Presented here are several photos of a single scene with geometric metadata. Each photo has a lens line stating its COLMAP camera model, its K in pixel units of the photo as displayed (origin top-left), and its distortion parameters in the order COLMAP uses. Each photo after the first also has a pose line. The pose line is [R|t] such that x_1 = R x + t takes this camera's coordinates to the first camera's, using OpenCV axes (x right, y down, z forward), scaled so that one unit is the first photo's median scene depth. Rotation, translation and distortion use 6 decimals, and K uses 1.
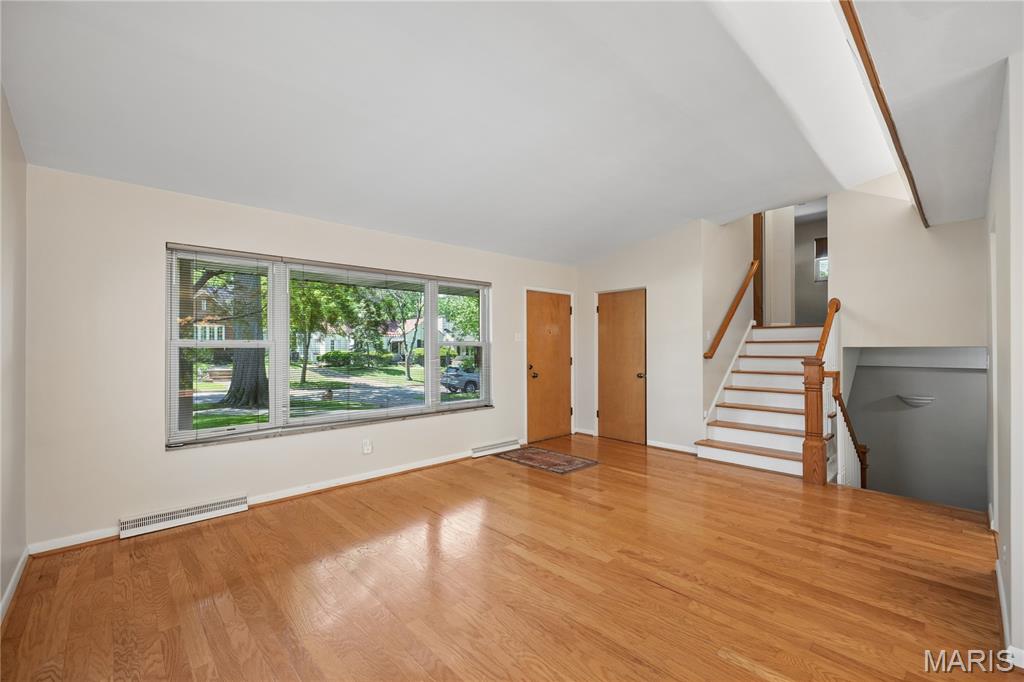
lens RADIAL K [[433.5, 0, 512.7], [0, 433.5, 342.9], [0, 0, 1]] dist [-0.003736, -0.000164]
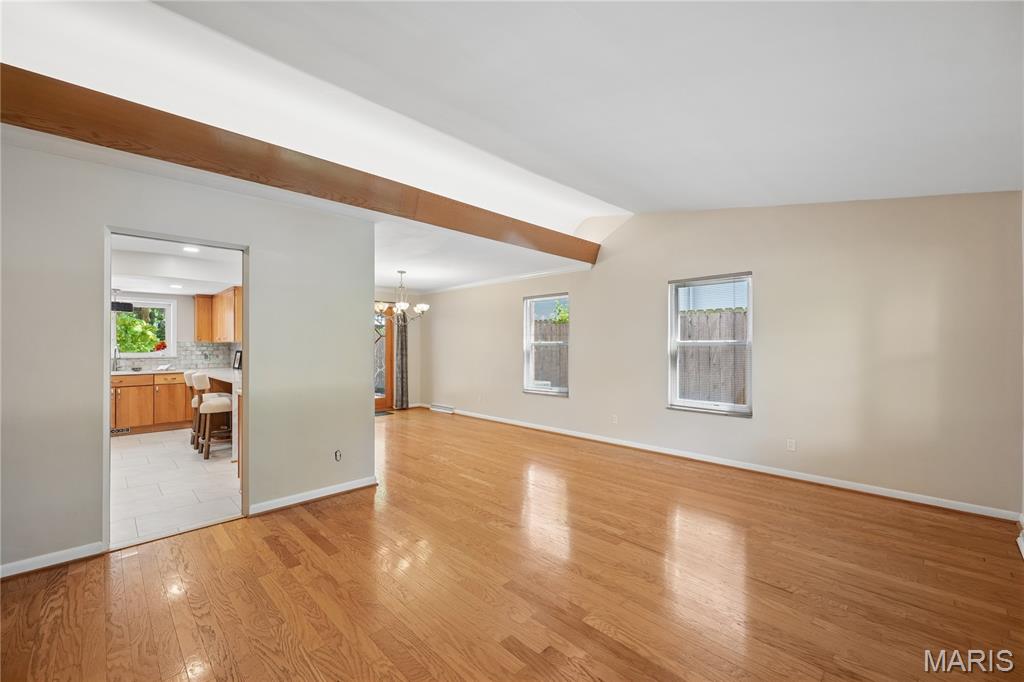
lens RADIAL K [[418.9, 0, 511.5], [0, 418.9, 342.4], [0, 0, 1]] dist [0.002643, 0.000388]
pose [[-0.999762, 0.003994, -0.021460, 0.284475], [0.004146, 0.999967, -0.007026, 0.001508], [0.021431, -0.007113, -0.999745, 2.021661]]
